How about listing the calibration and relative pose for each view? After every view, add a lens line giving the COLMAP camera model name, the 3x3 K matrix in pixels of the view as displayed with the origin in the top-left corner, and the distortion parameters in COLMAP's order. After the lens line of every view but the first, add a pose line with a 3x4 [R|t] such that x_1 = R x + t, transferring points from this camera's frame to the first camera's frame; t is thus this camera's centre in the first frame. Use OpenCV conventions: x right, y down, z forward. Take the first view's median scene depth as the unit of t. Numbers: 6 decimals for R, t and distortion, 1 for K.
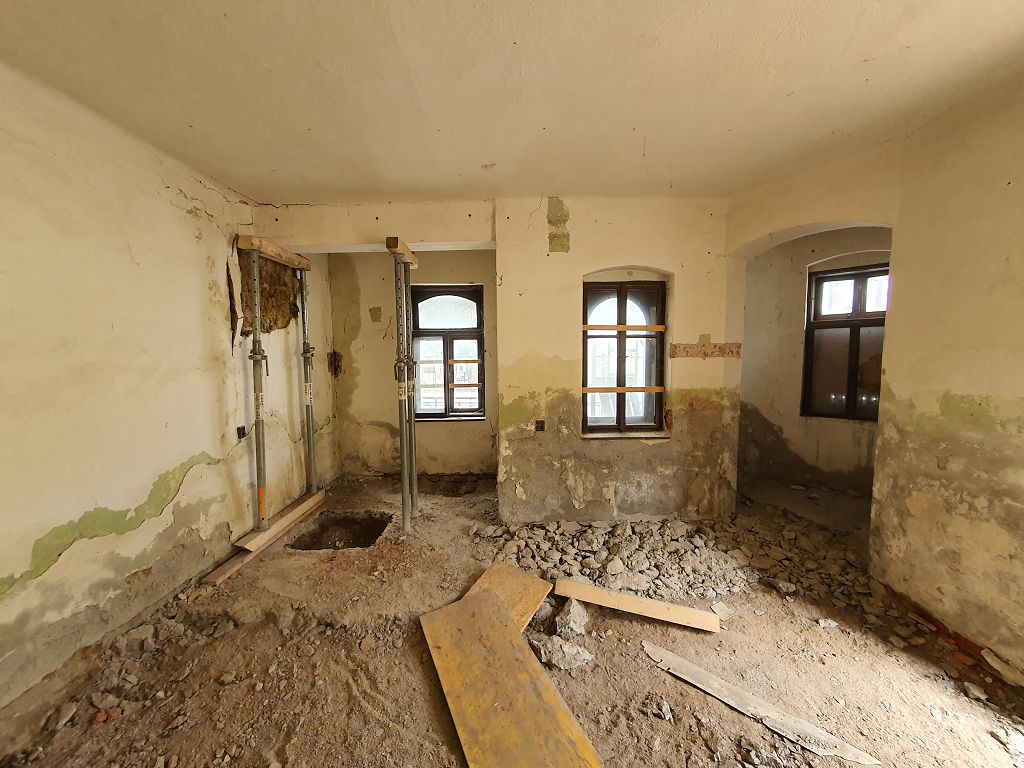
lens RADIAL K [[406.6, 0, 508.5], [0, 406.6, 386.8], [0, 0, 1]] dist [-0.004615, -0.000487]
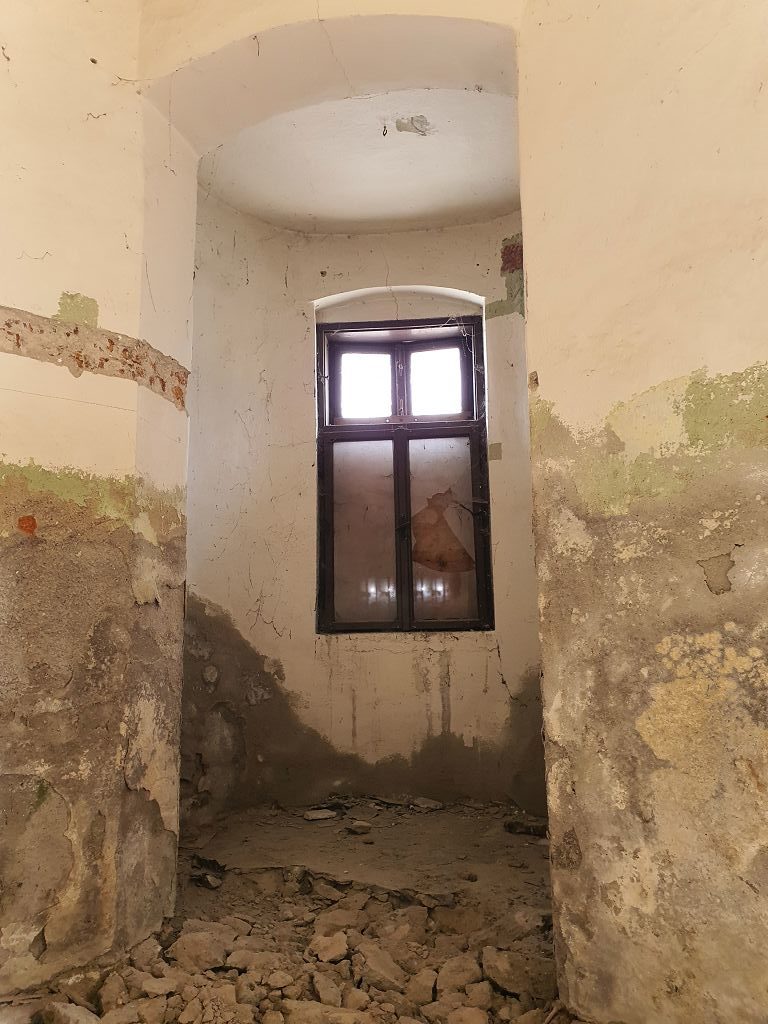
lens RADIAL K [[788.4, 0, 377.8], [0, 788.4, 507.3], [0, 0, 1]] dist [0.056030, -0.058578]
pose [[0.732157, 0.106276, 0.672794, 0.254473], [0.064550, 0.972481, -0.223860, 0.166685], [-0.678071, 0.207330, 0.705149, 0.445895]]
